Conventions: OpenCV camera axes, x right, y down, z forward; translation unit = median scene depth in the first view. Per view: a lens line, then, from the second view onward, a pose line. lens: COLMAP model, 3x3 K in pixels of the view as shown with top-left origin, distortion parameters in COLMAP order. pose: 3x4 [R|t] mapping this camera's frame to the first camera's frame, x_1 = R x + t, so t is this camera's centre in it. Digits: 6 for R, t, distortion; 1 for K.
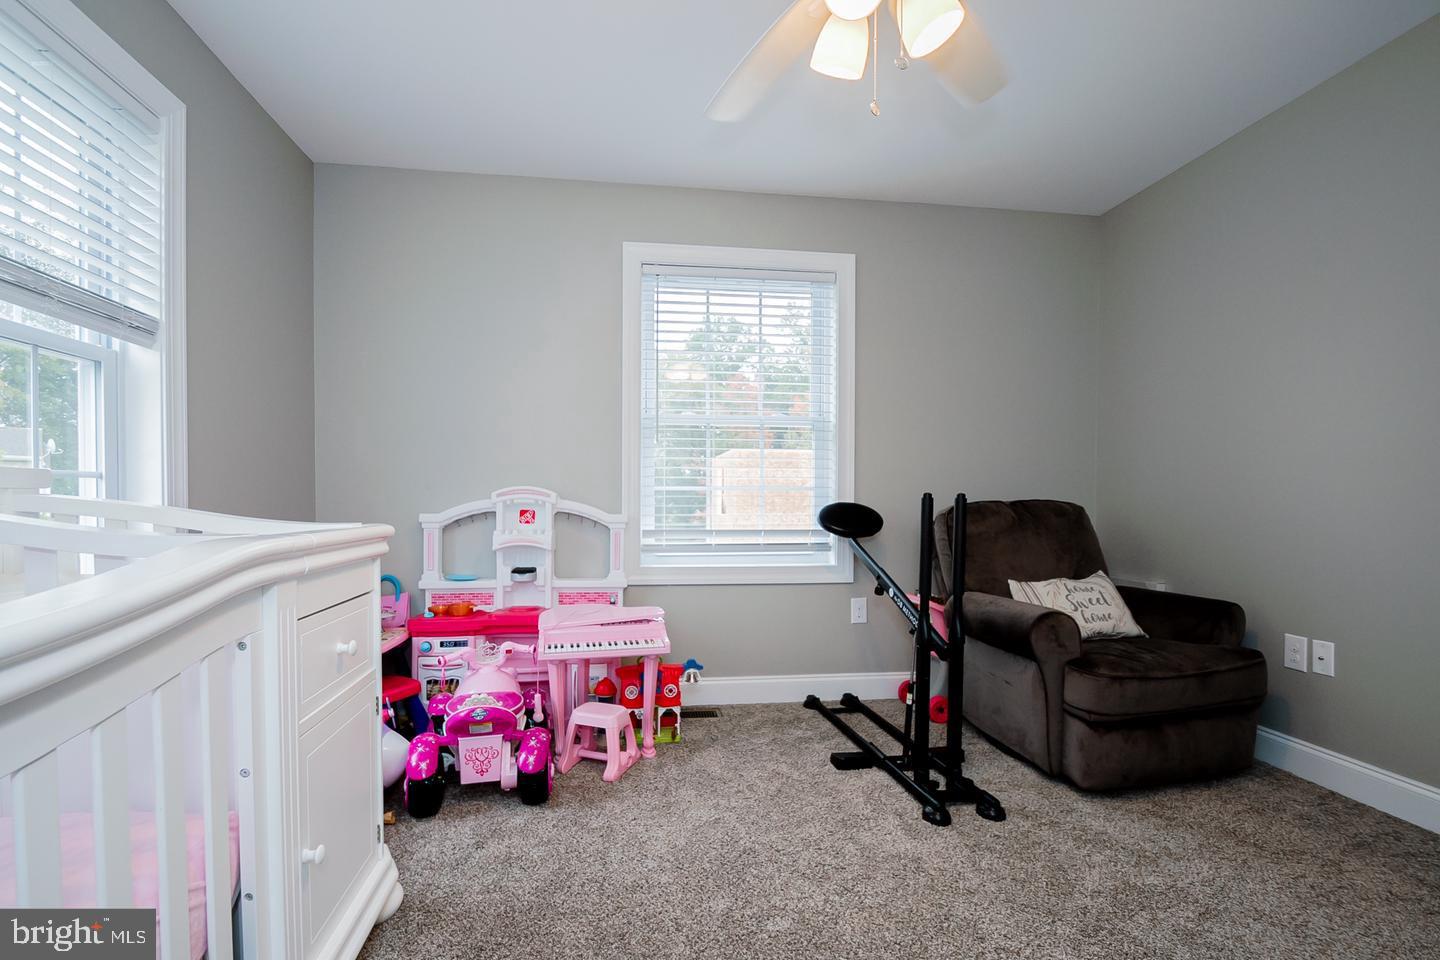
lens RADIAL K [[630.9, 0, 700.9], [0, 630.9, 512.6], [0, 0, 1]] dist [0.006155, -0.013072]
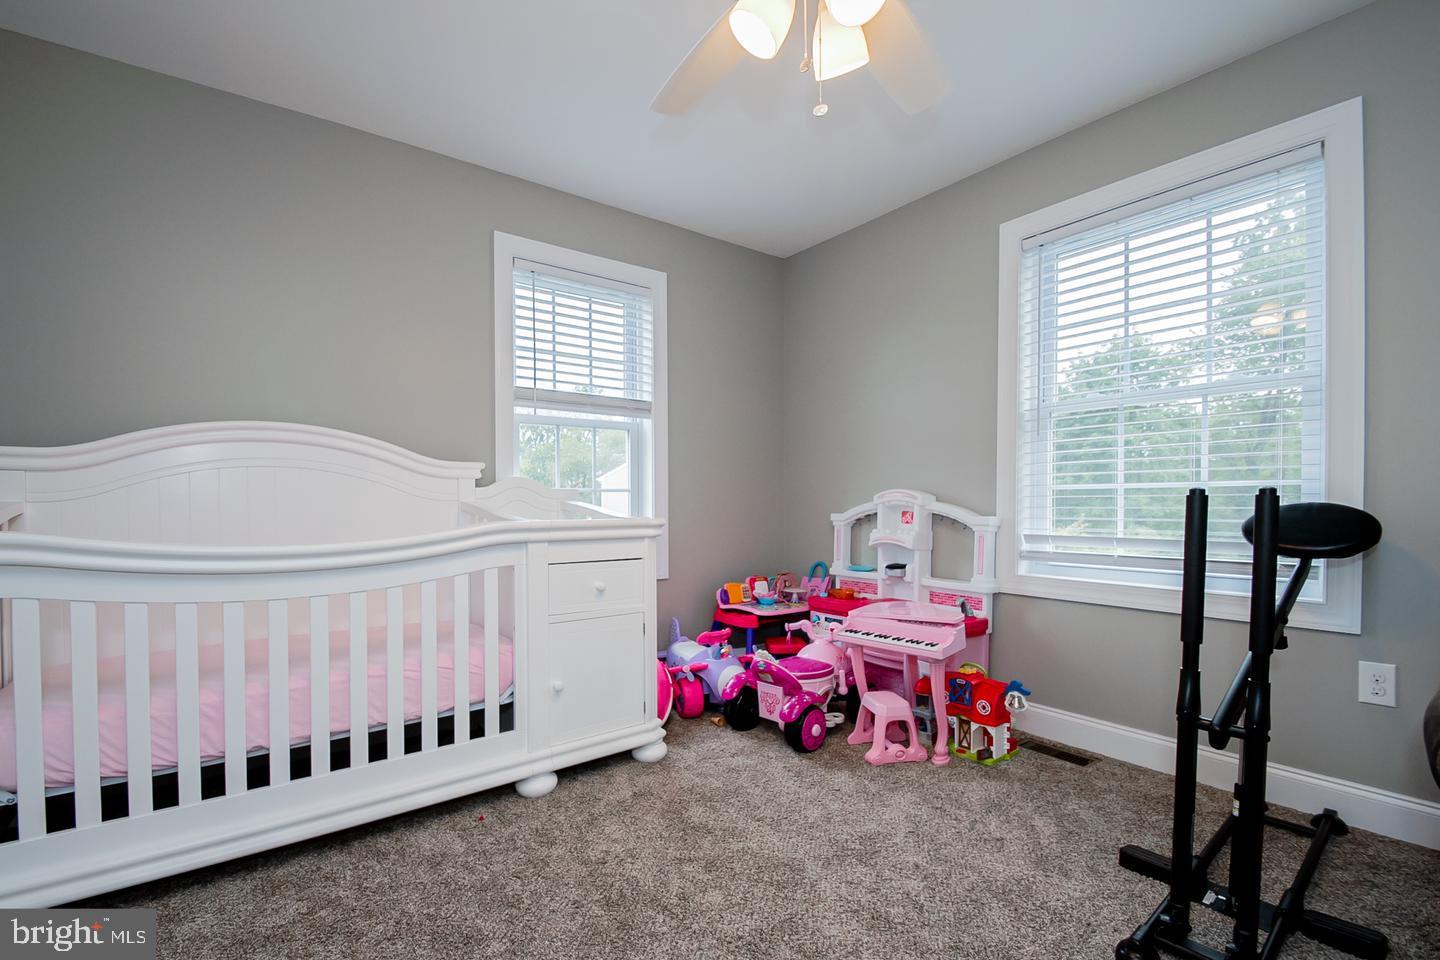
lens RADIAL K [[630.9, 0, 700.9], [0, 630.9, 512.6], [0, 0, 1]] dist [0.006155, -0.013072]
pose [[0.481857, 0.007889, -0.876214, 0.518954], [-0.009441, 0.999948, 0.003811, -0.002589], [0.876199, 0.006436, 0.481906, 0.175517]]
